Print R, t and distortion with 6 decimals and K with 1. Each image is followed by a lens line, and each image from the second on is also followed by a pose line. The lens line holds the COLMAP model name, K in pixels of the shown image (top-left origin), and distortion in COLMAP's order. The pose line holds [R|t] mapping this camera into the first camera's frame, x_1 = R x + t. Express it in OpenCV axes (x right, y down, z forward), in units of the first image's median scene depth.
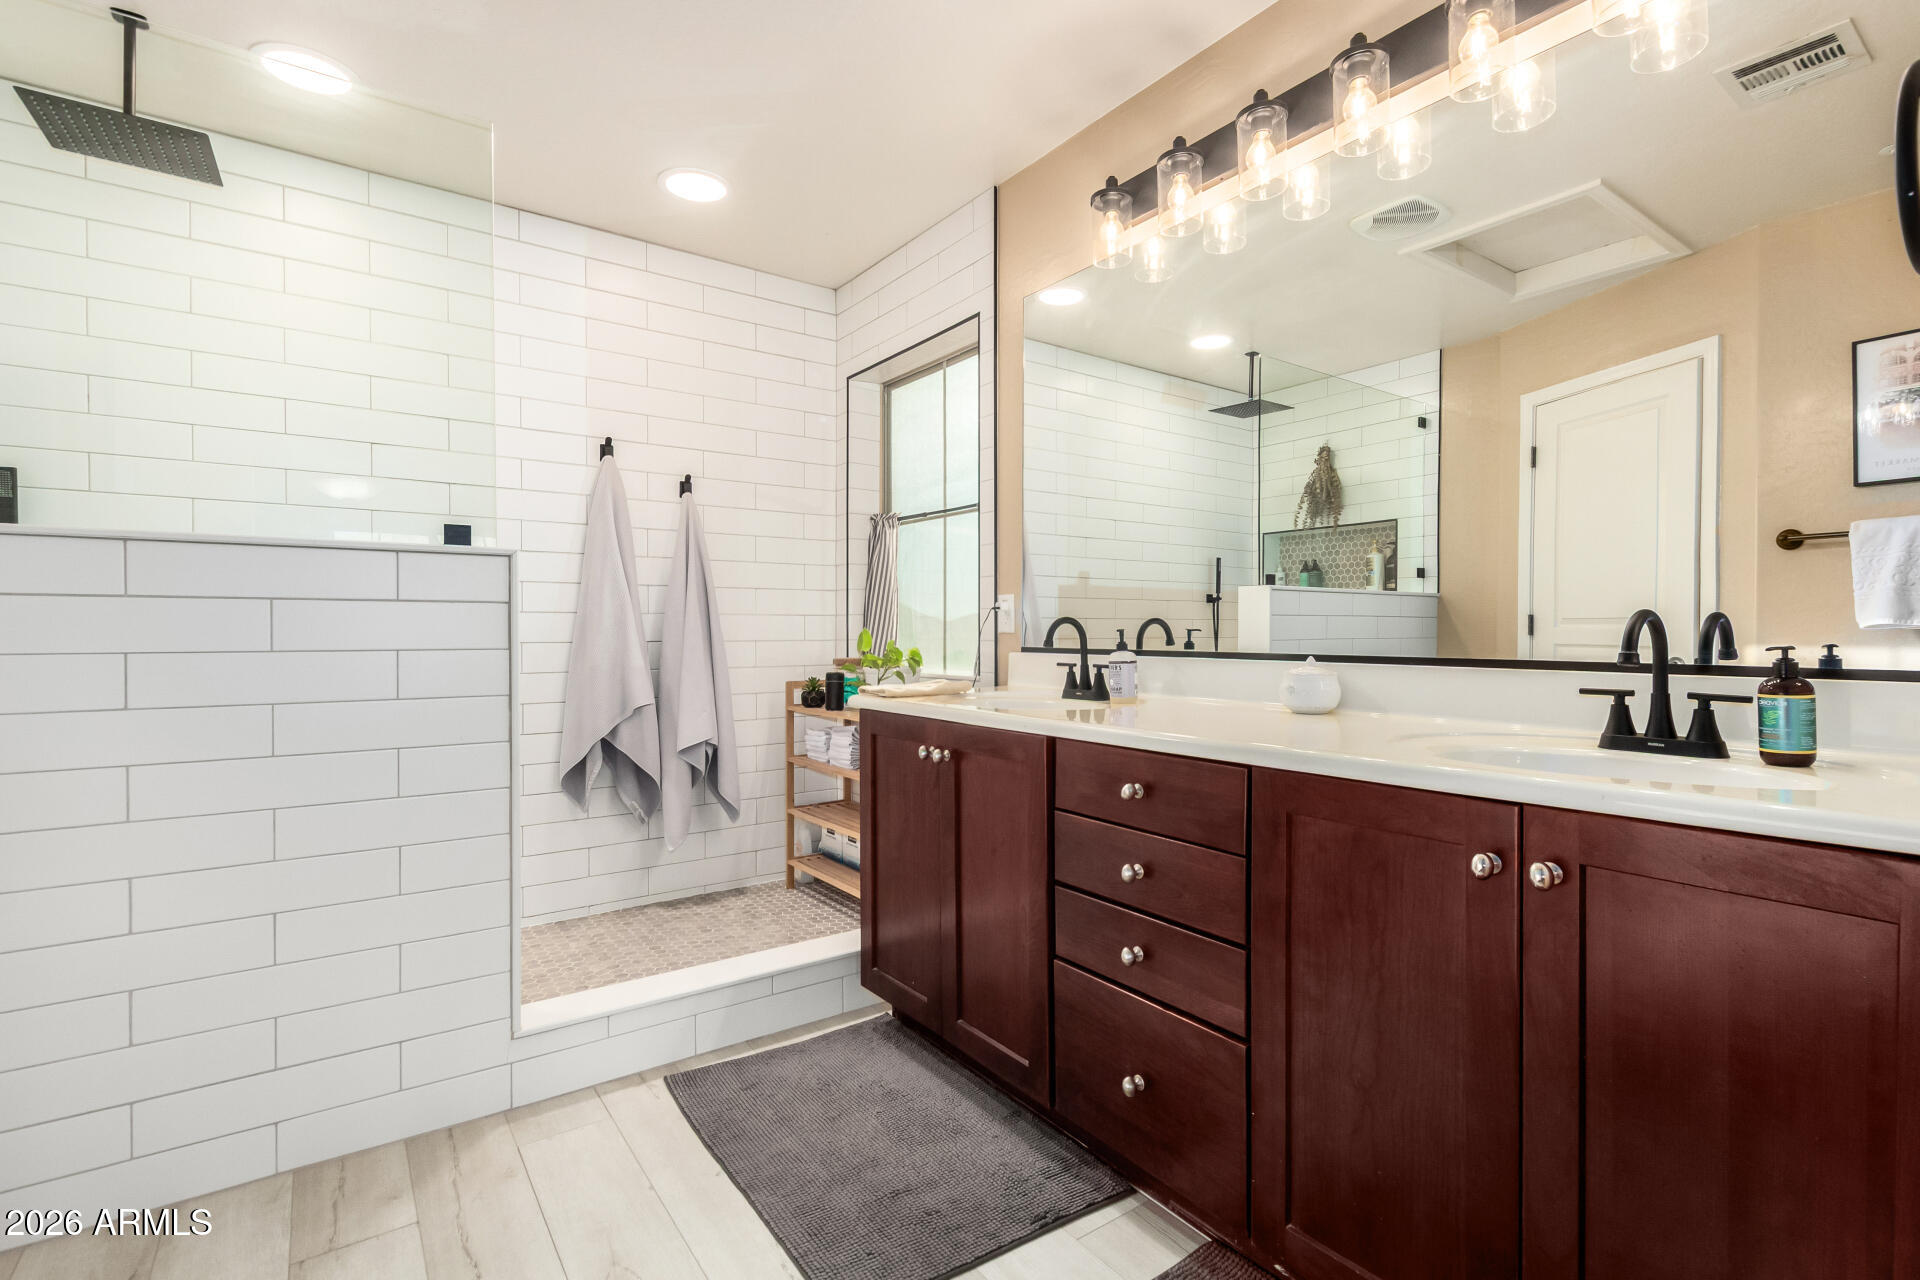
lens RADIAL K [[882.5, 0, 961.8], [0, 882.5, 640.7], [0, 0, 1]] dist [0.007597, -0.004701]
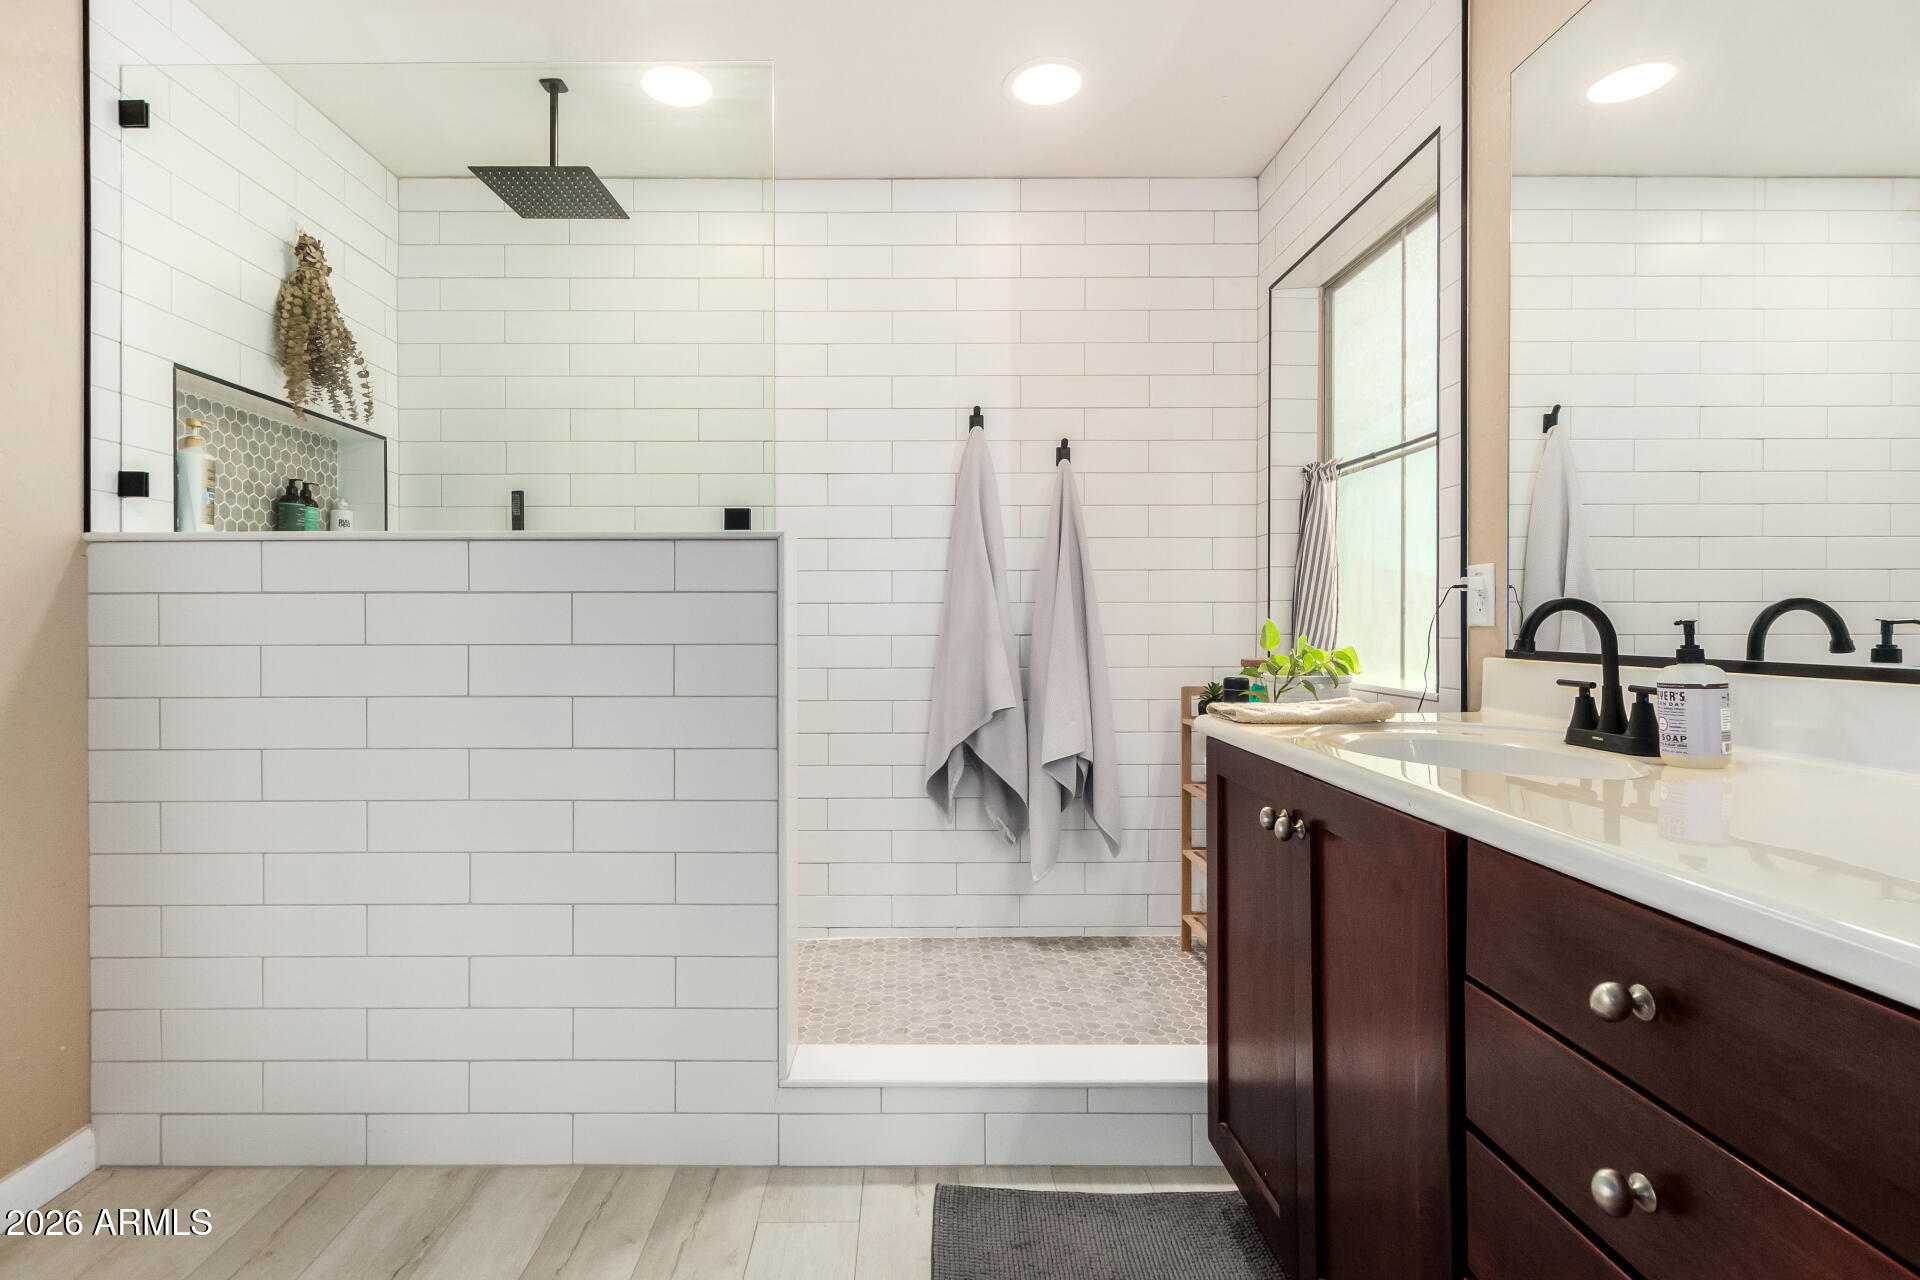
lens RADIAL K [[882.5, 0, 959.5], [0, 882.5, 624.5], [0, 0, 1]] dist [0.007597, -0.004701]
pose [[0.818818, 0.001159, -0.574052, 0.113505], [-0.005168, 0.999972, -0.005353, -0.005087], [0.574030, 0.007350, 0.818802, 0.298087]]
